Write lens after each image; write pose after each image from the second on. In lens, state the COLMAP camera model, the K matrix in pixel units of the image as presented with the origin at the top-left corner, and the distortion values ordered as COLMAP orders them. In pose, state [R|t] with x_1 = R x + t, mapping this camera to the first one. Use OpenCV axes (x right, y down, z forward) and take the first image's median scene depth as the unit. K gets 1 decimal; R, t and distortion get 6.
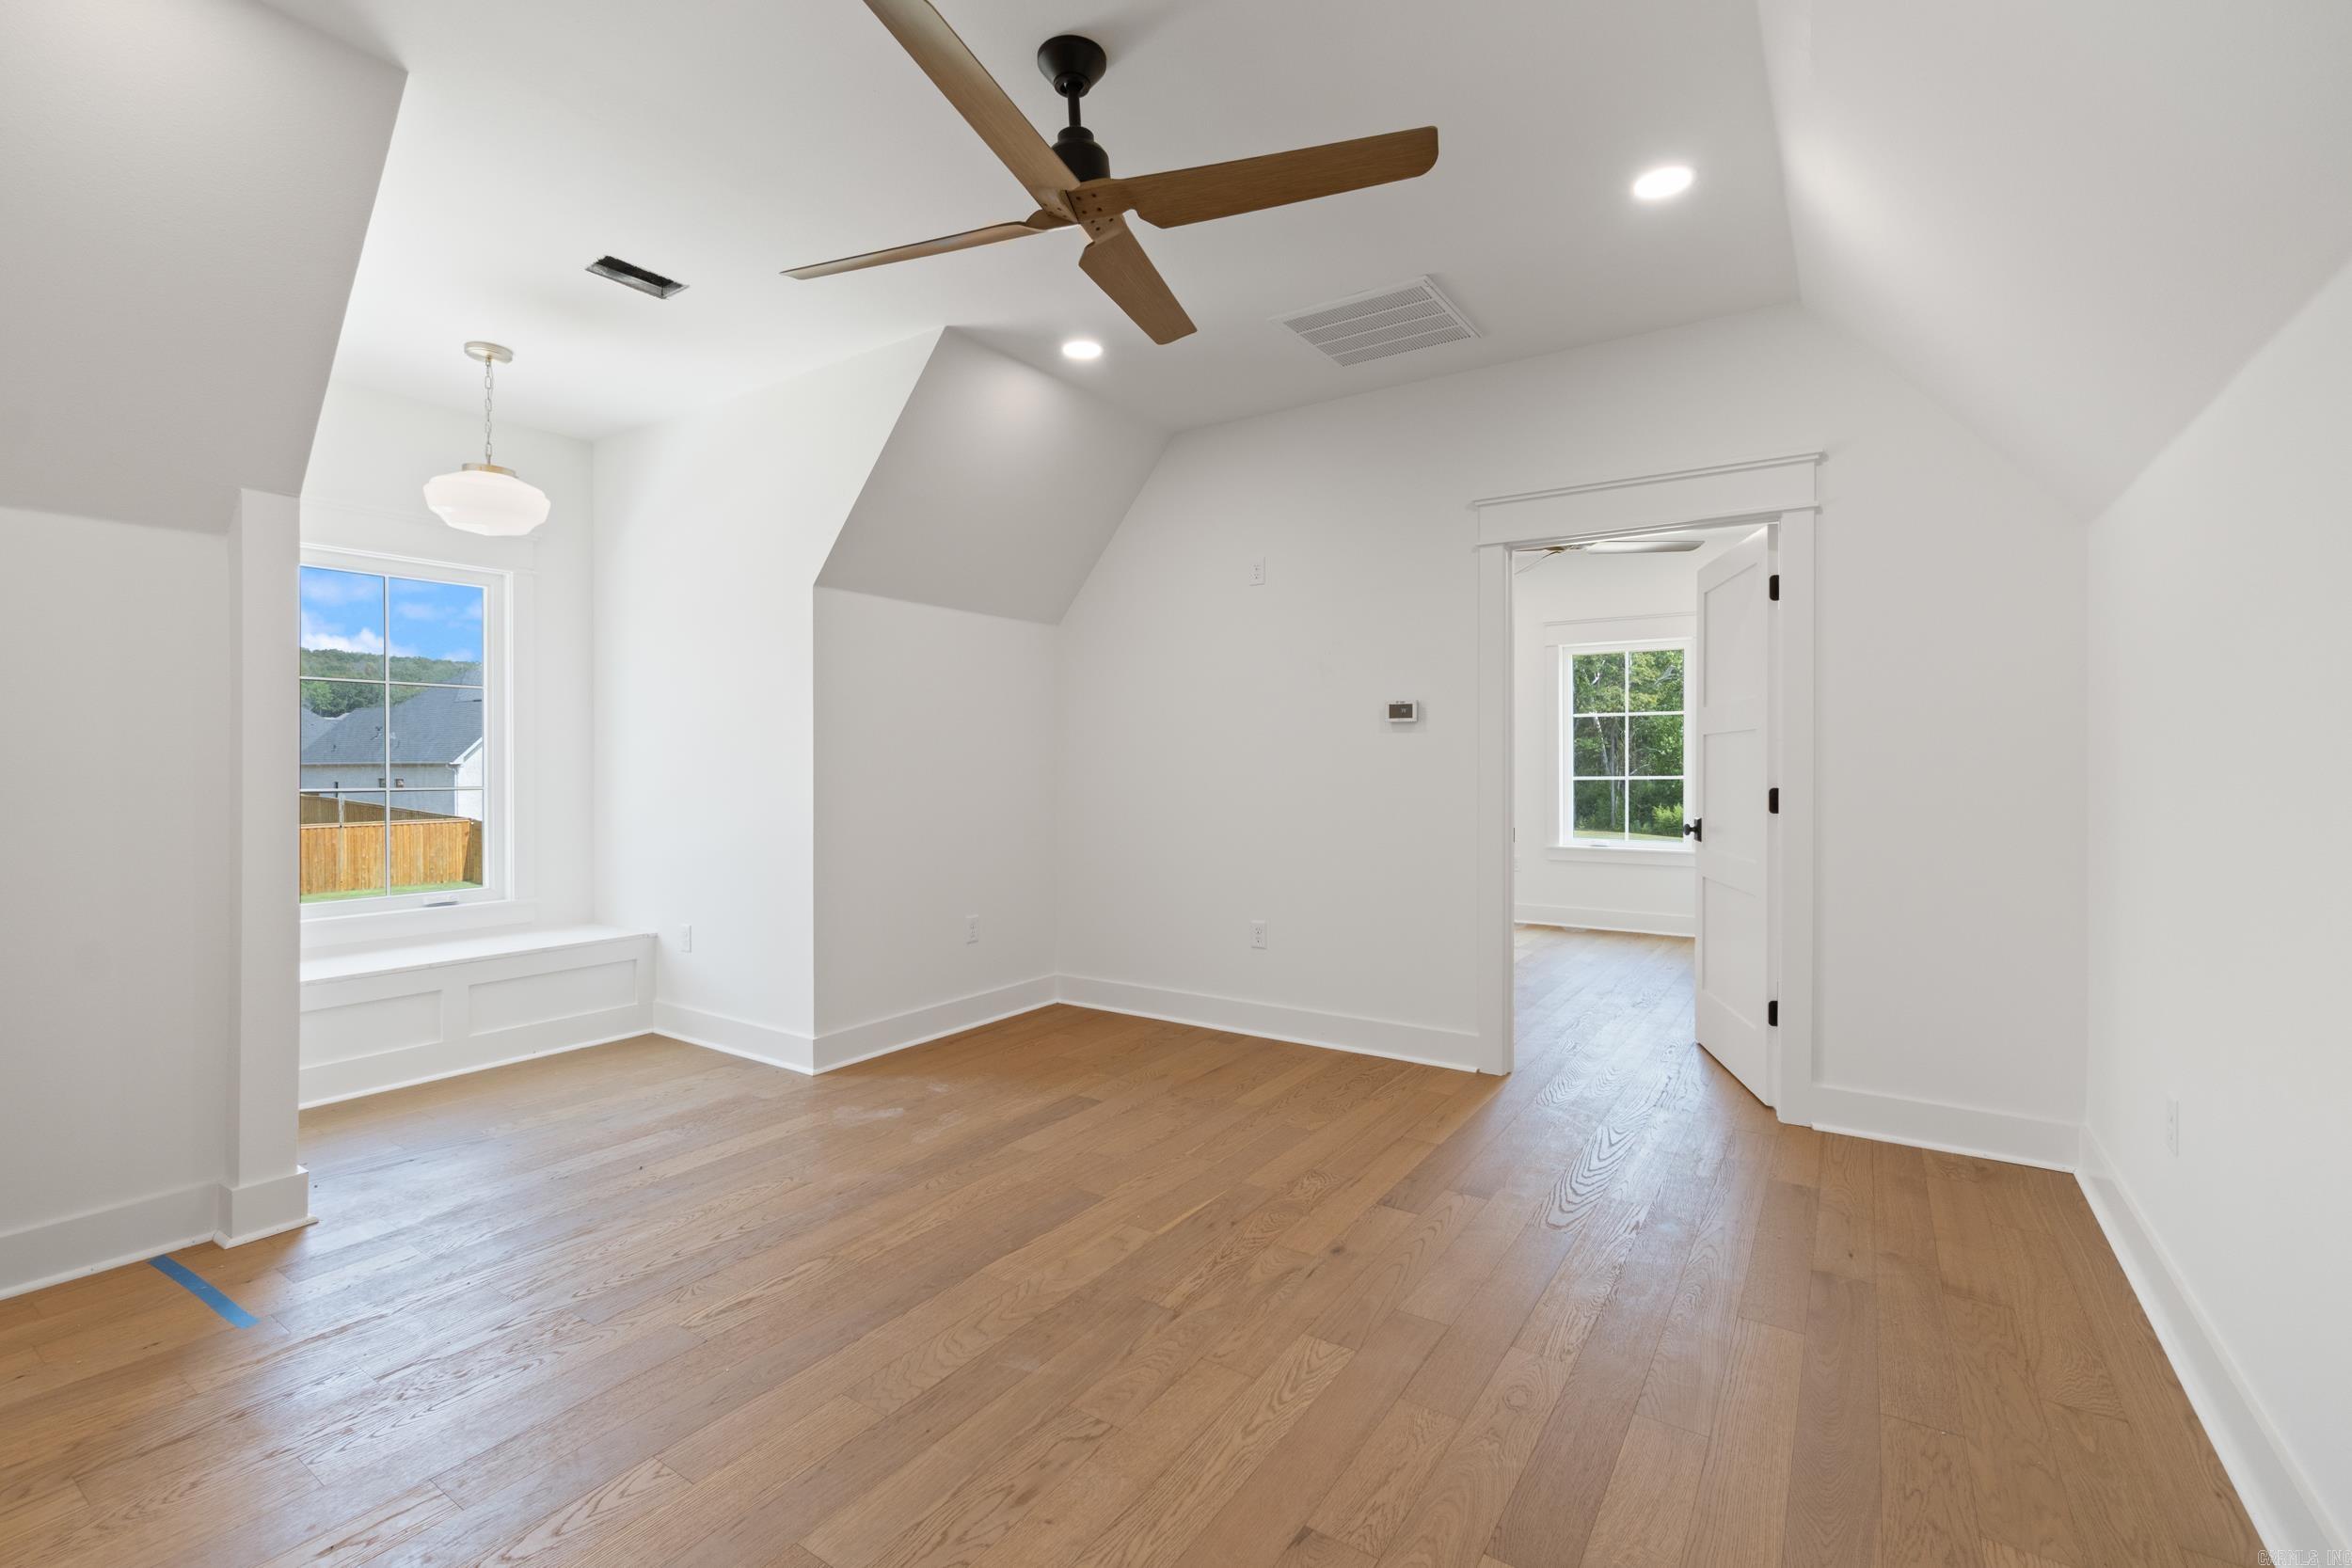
lens RADIAL K [[1013.7, 0, 1165.8], [0, 1013.7, 782.2], [0, 0, 1]] dist [-0.002882, -0.000082]
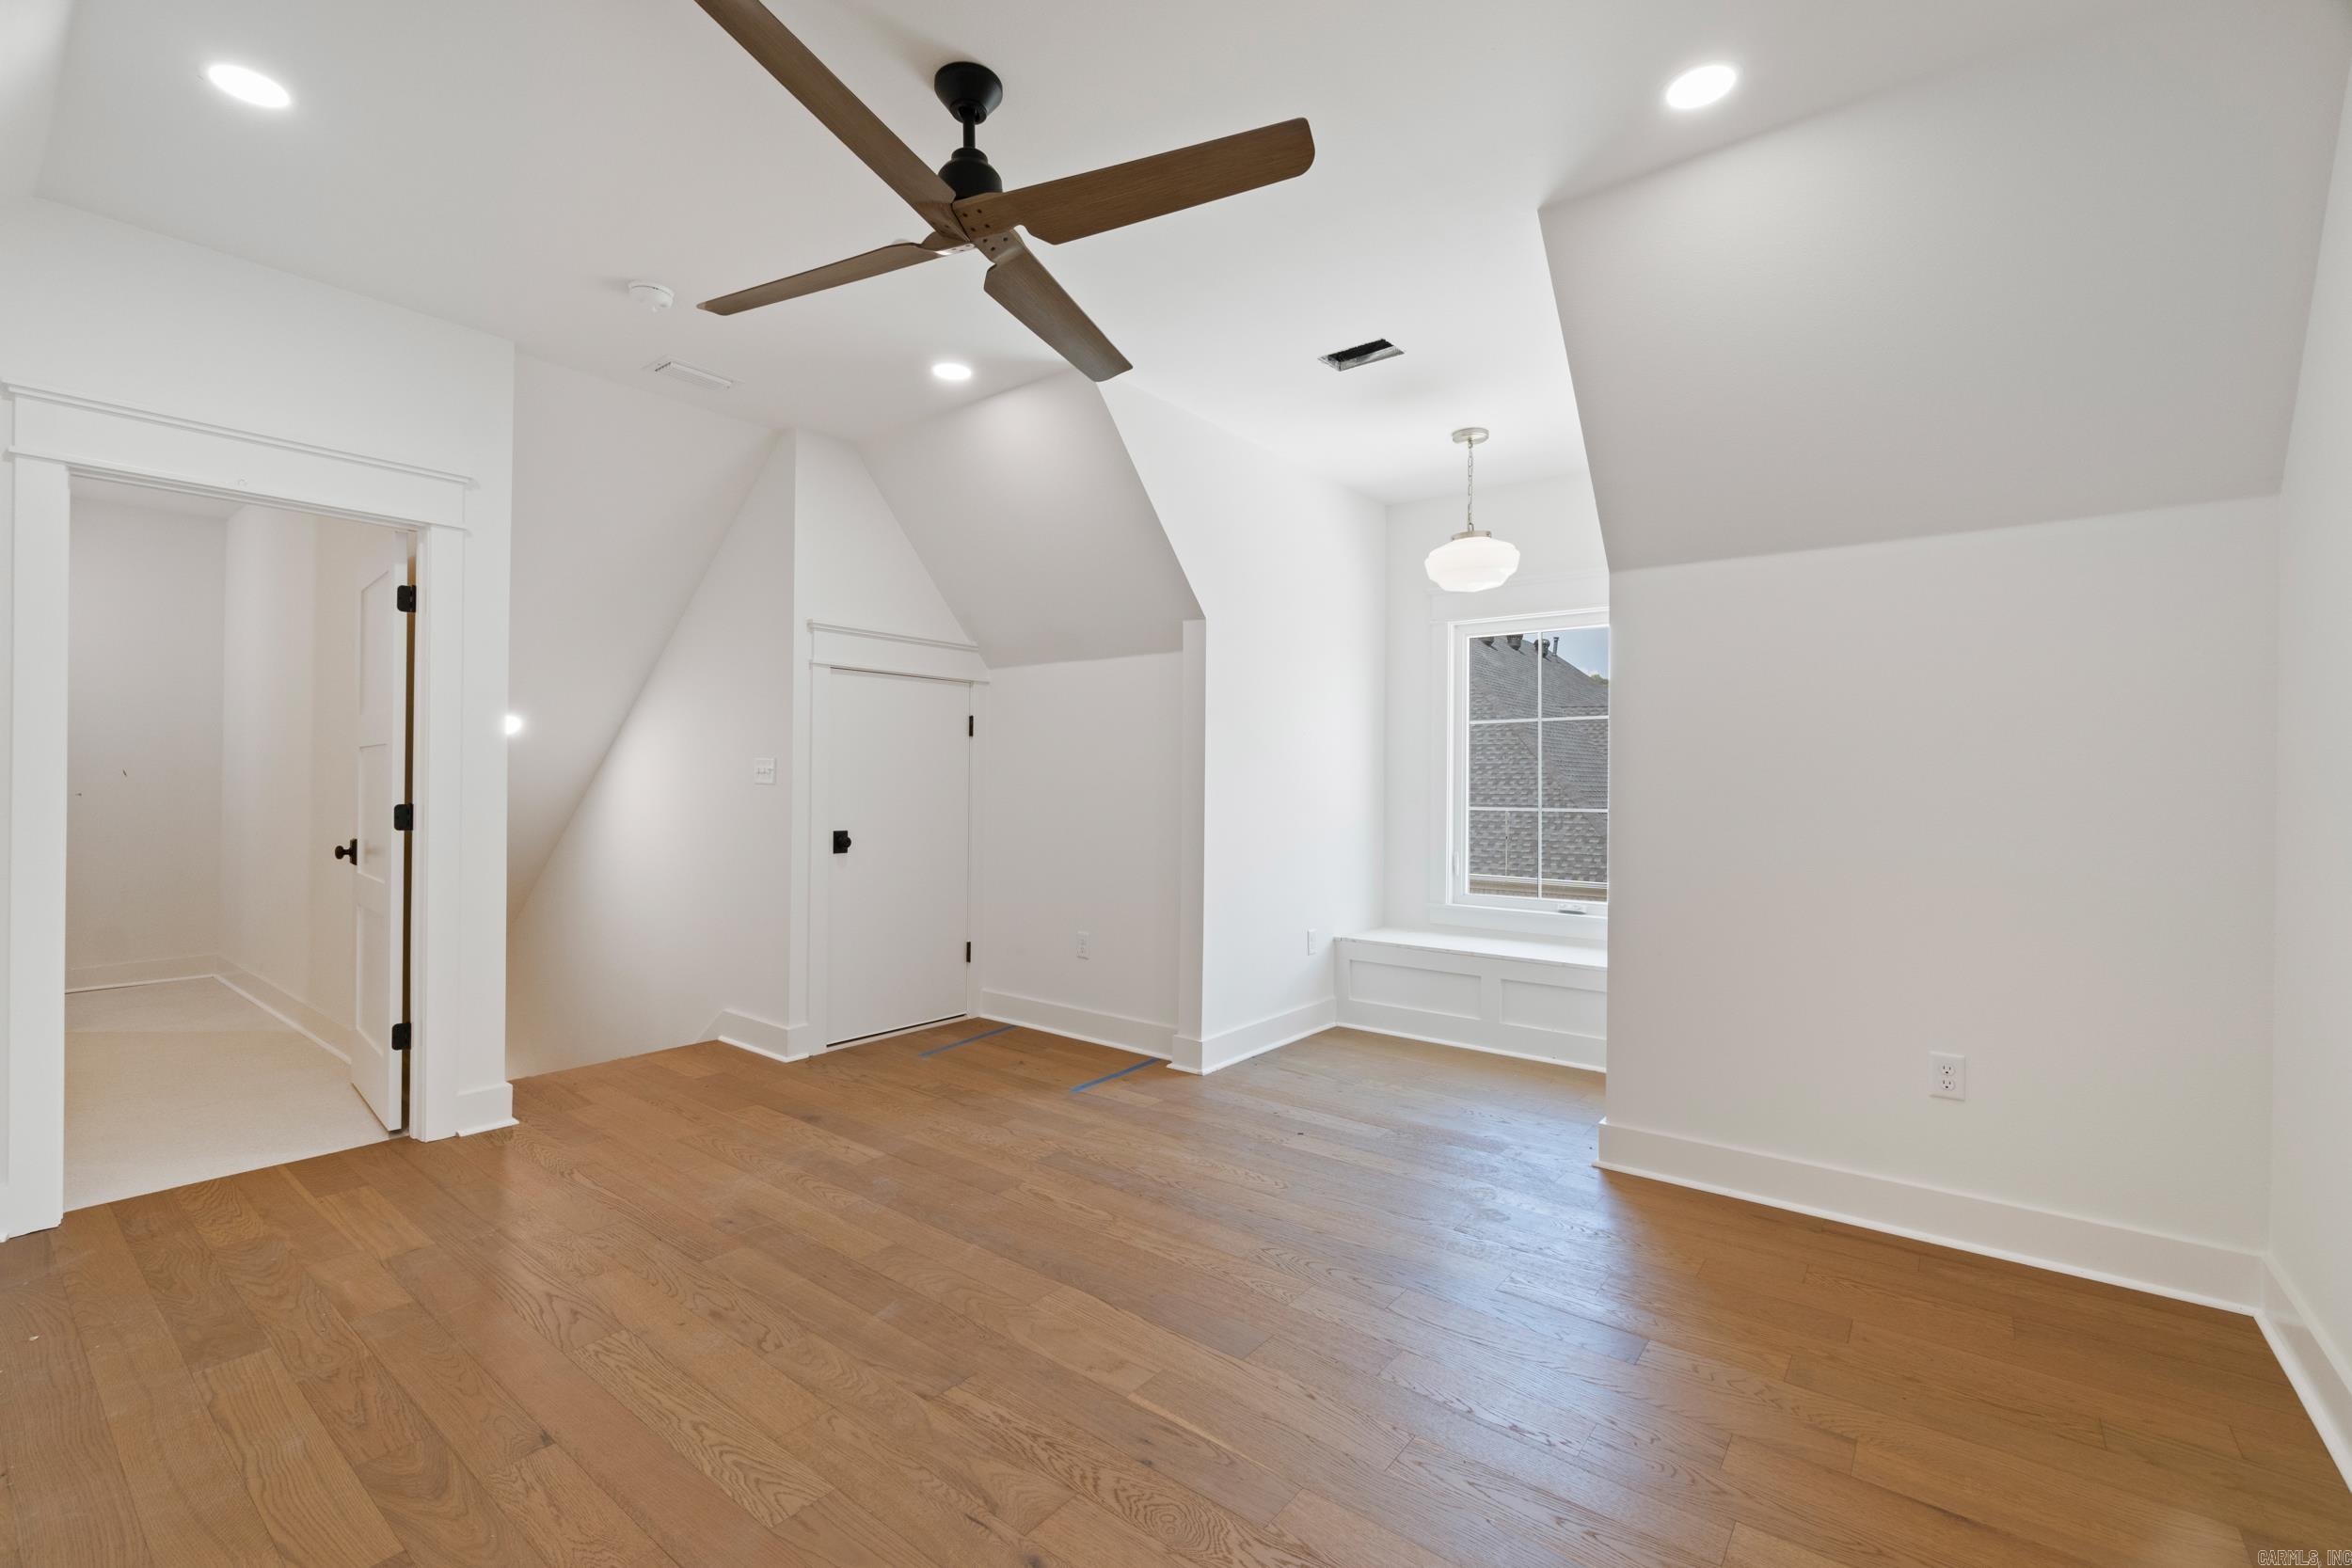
lens RADIAL K [[1013.7, 0, 1165.8], [0, 1013.7, 782.2], [0, 0, 1]] dist [-0.002882, -0.000082]
pose [[-0.063342, -0.001890, -0.997990, 0.834563], [-0.029207, 0.999573, -0.000040, -0.020229], [0.997564, 0.029145, -0.063371, 1.175860]]
